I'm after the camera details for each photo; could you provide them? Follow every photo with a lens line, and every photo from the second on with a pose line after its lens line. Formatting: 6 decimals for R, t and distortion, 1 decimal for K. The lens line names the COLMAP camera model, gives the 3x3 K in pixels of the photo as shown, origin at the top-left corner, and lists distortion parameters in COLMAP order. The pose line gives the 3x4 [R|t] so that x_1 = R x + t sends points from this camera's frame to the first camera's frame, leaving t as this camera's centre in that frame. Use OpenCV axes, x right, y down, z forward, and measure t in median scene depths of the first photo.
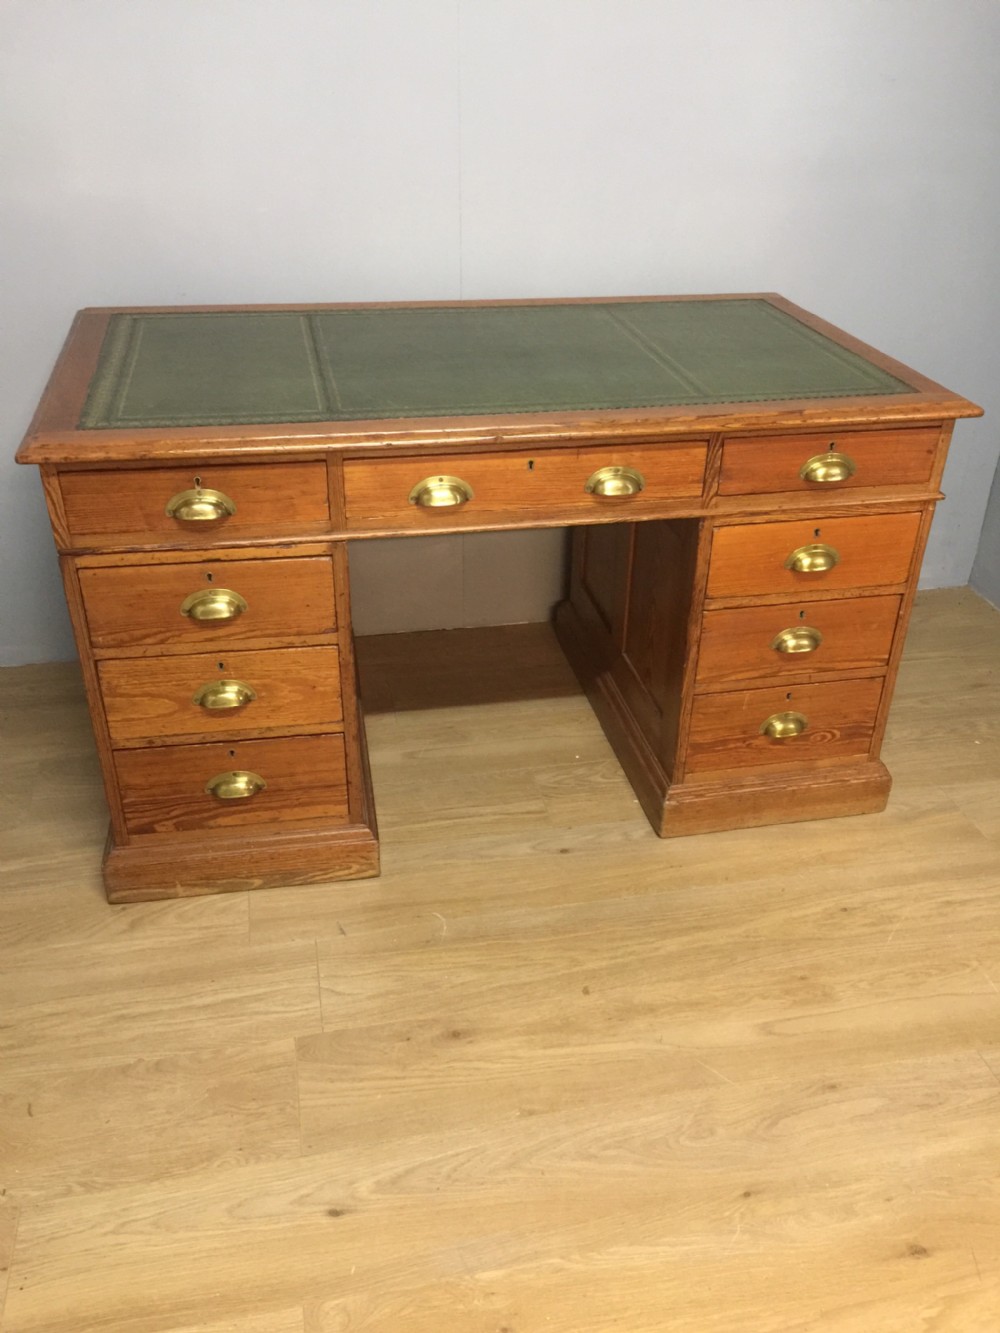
lens RADIAL K [[1148.2, 0, 501.4], [0, 1148.2, 661.6], [0, 0, 1]] dist [0.072289, -0.097541]
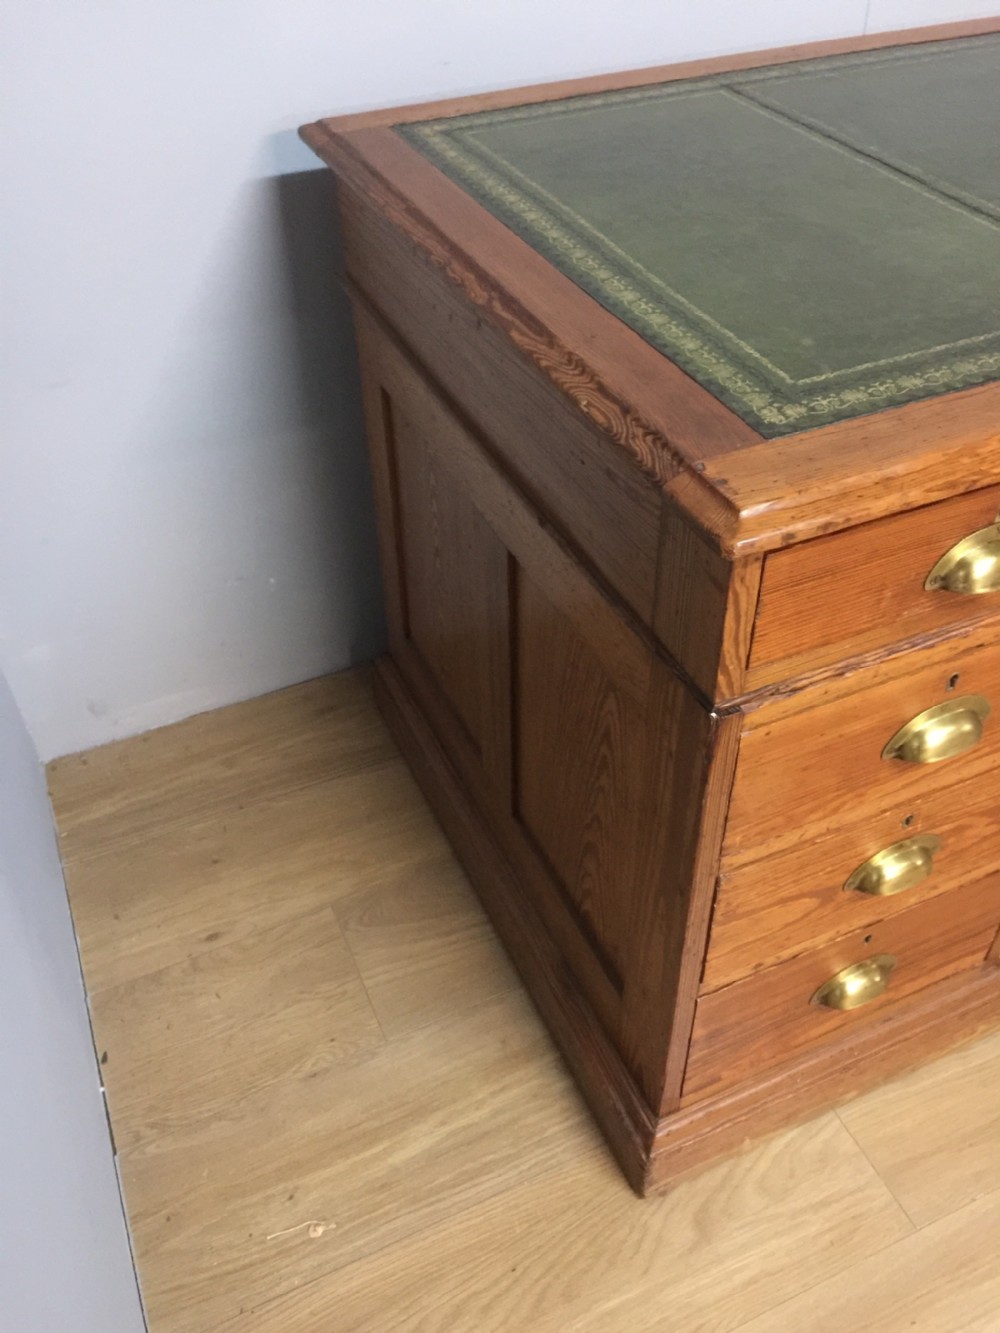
lens RADIAL K [[1134.9, 0, 505.2], [0, 1134.9, 661.9], [0, 0, 1]] dist [0.088117, -0.120278]
pose [[0.975153, -0.172136, 0.139448, -0.470641], [0.141454, 0.968263, 0.206052, -0.194962], [-0.170492, -0.181207, 0.968554, 0.526648]]
